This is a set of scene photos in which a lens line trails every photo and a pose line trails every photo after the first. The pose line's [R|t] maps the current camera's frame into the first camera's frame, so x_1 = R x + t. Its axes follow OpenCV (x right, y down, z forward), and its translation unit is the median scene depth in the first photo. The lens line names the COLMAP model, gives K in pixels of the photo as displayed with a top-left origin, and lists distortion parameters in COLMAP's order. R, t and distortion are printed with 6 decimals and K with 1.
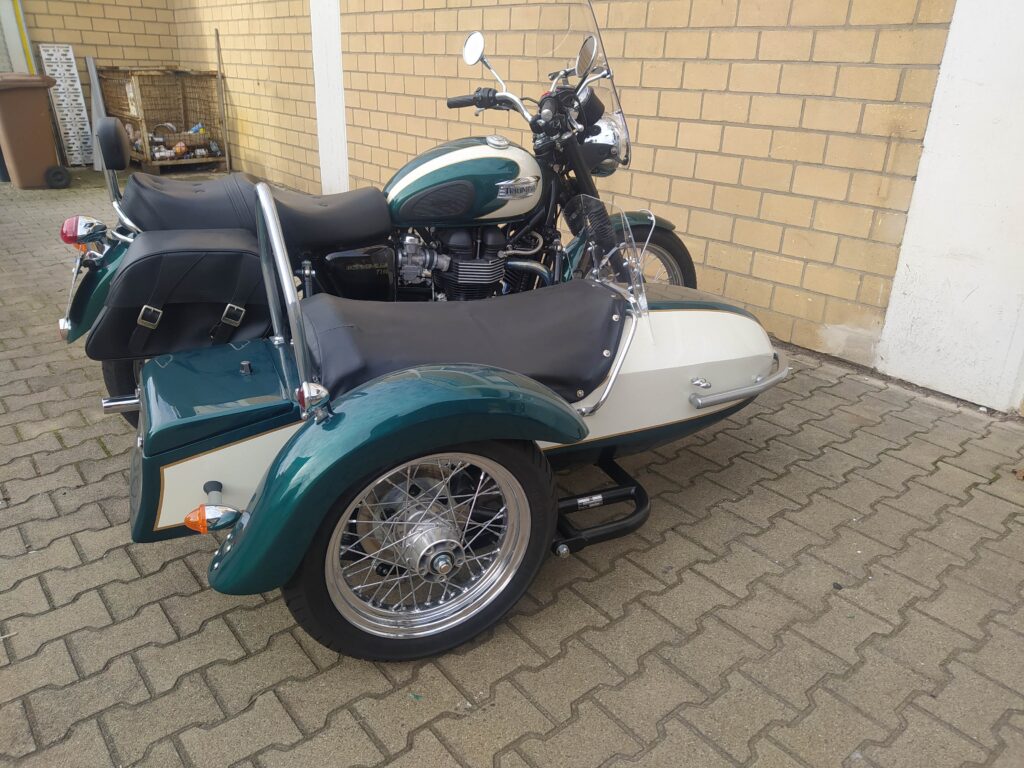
lens RADIAL K [[780.1, 0, 488.6], [0, 780.1, 388.4], [0, 0, 1]] dist [0.022656, -0.003868]
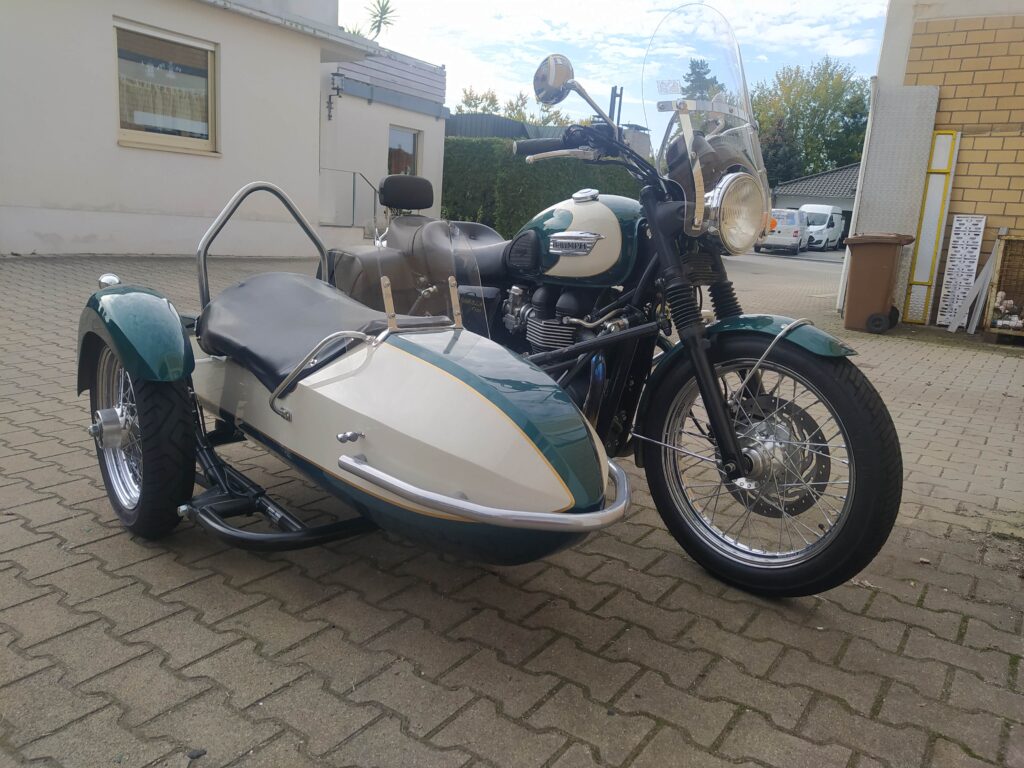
lens RADIAL K [[762.4, 0, 514.4], [0, 762.4, 377.6], [0, 0, 1]] dist [0.101145, -0.172862]
pose [[0.290991, 0.196060, -0.936421, 0.790172], [-0.429293, 0.901468, 0.055339, -0.132863], [0.855004, 0.385896, 0.346487, 0.658345]]
